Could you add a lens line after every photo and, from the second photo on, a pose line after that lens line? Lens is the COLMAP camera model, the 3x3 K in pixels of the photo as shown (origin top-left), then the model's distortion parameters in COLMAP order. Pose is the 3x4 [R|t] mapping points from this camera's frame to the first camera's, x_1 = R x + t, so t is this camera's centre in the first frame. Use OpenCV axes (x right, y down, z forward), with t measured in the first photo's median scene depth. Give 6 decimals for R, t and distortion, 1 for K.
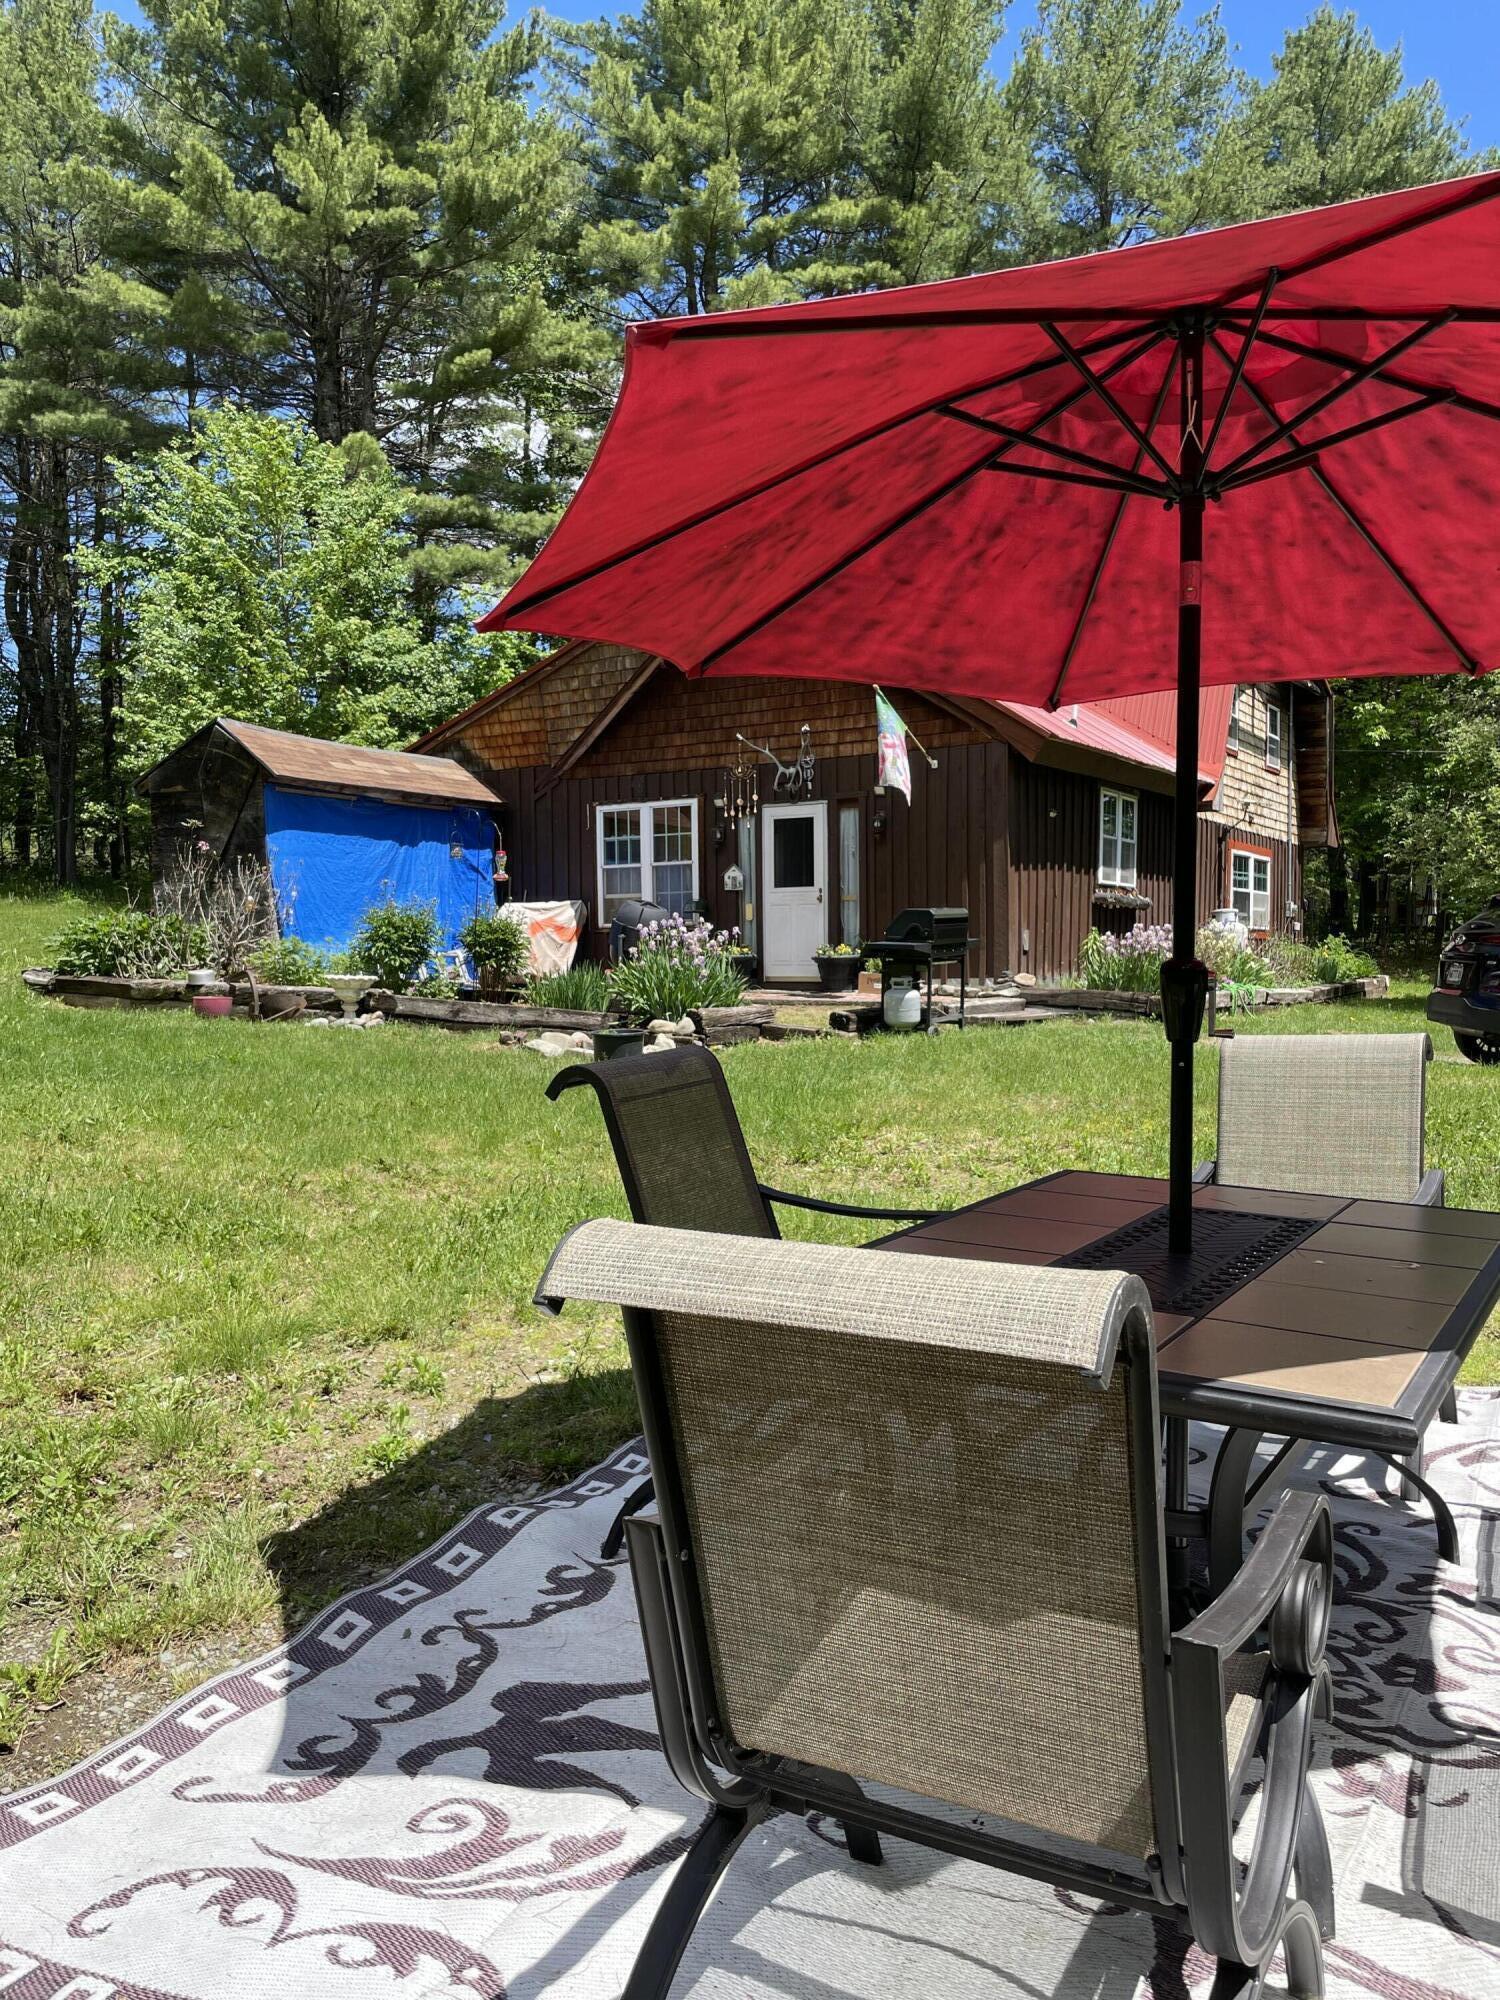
lens RADIAL K [[1568.9, 0, 748.1], [0, 1568.9, 999.8], [0, 0, 1]] dist [-0.001936, -0.000036]
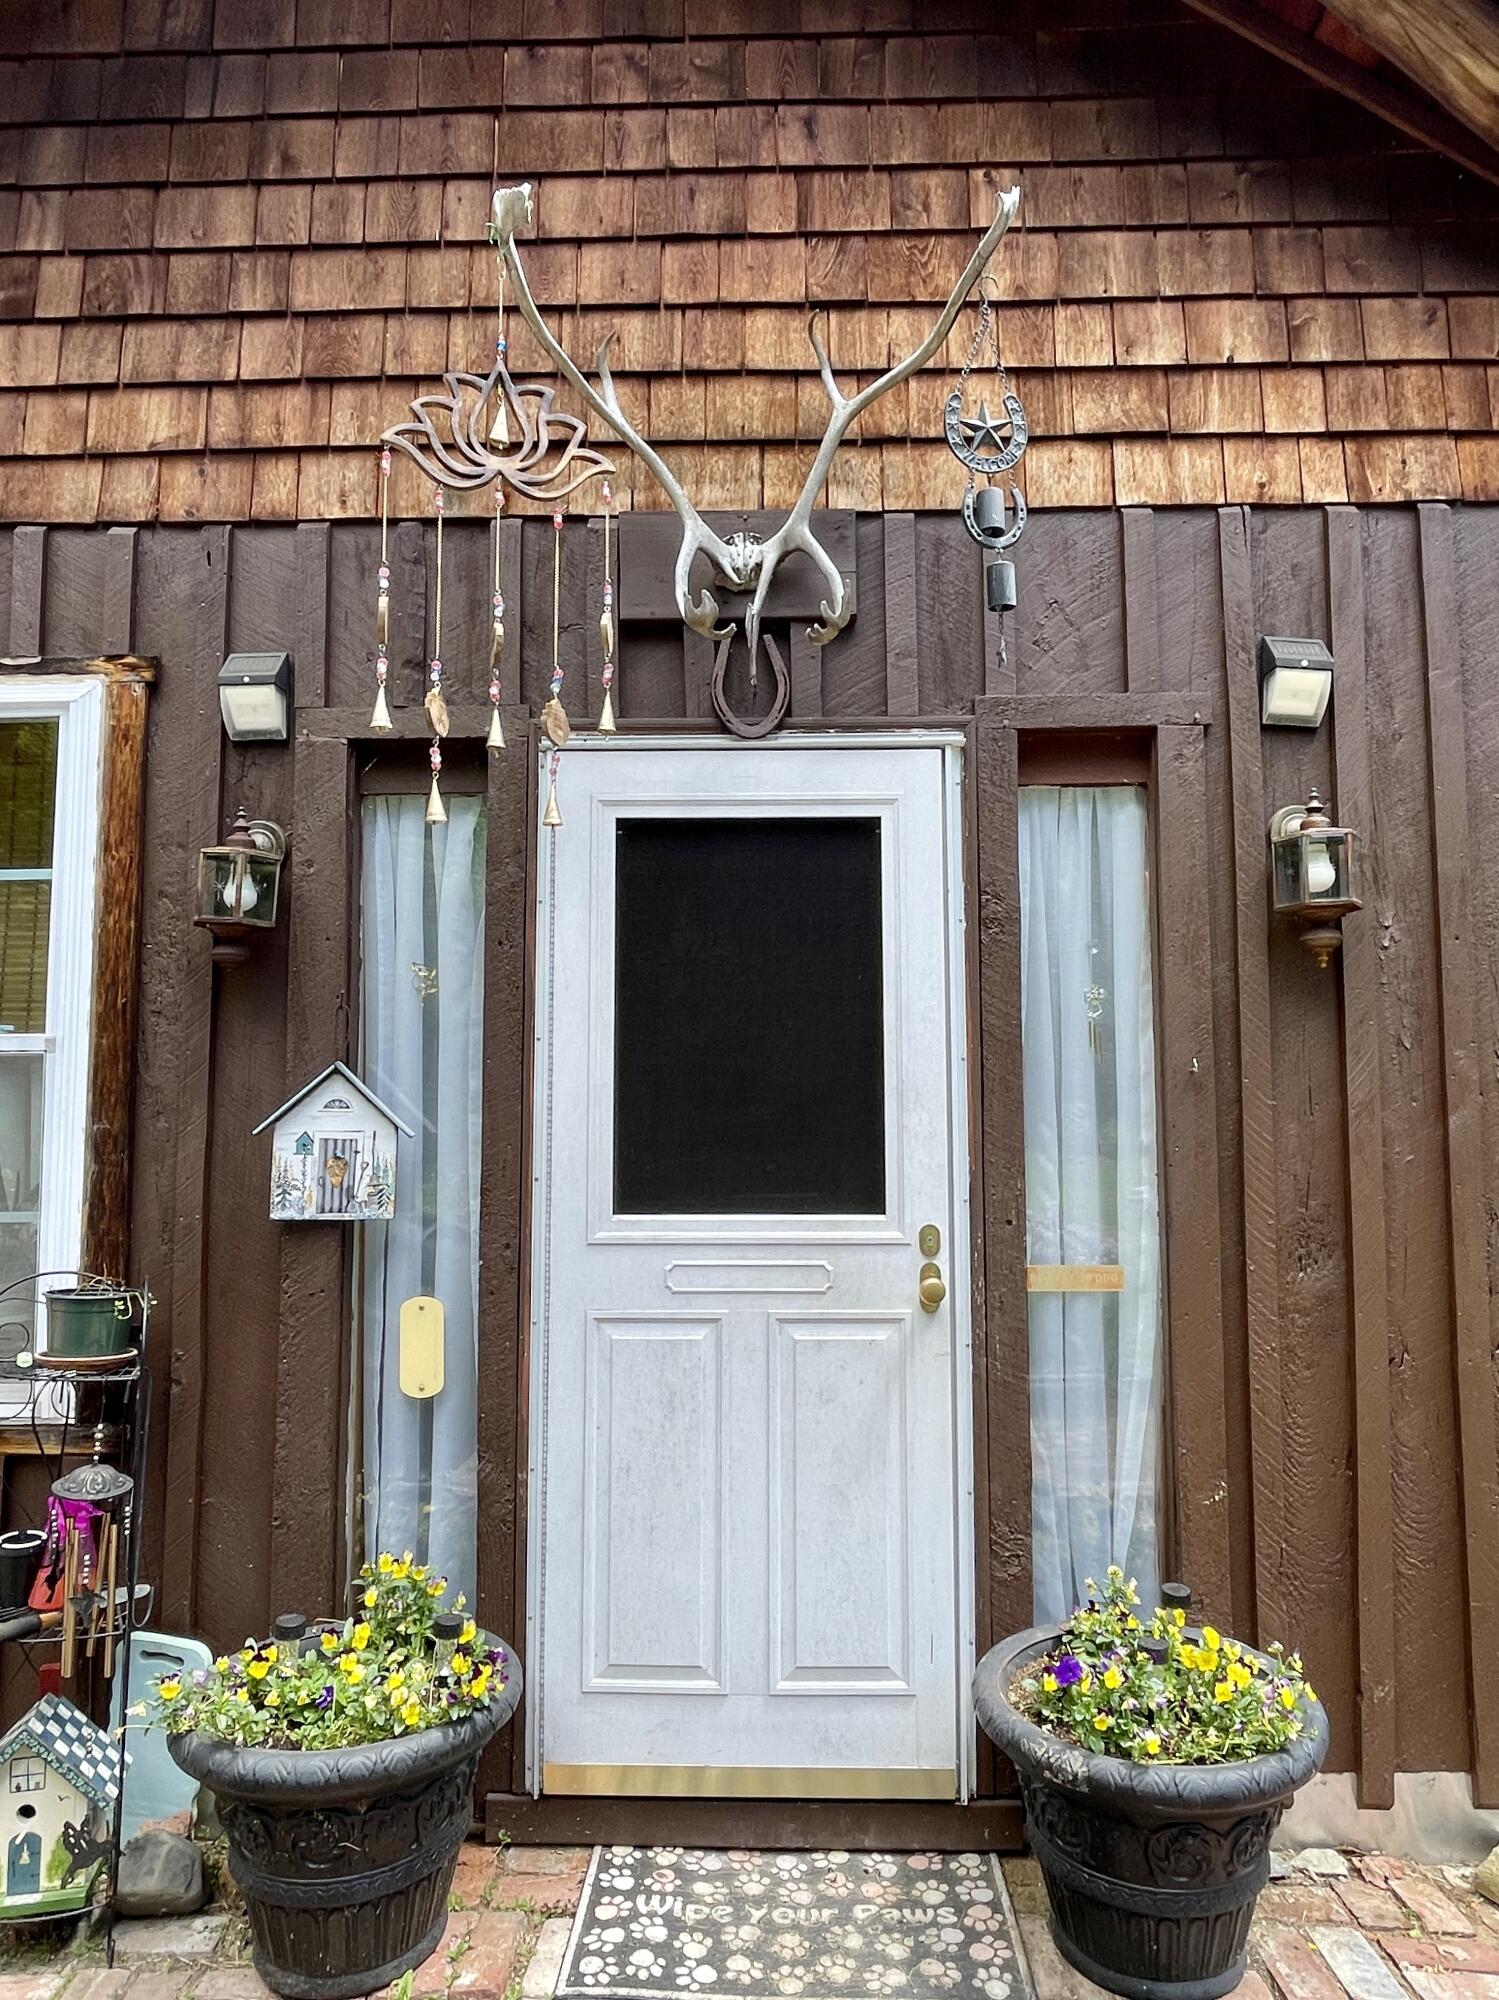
lens RADIAL K [[1220.7, 0, 747.8], [0, 1220.7, 1003.7], [0, 0, 1]] dist [-0.001274, -0.000339]
pose [[0.849876, 0.063676, 0.523121, -0.040273], [0.020688, 0.987876, -0.153858, -0.071912], [-0.526576, 0.141583, 0.838255, 0.866571]]
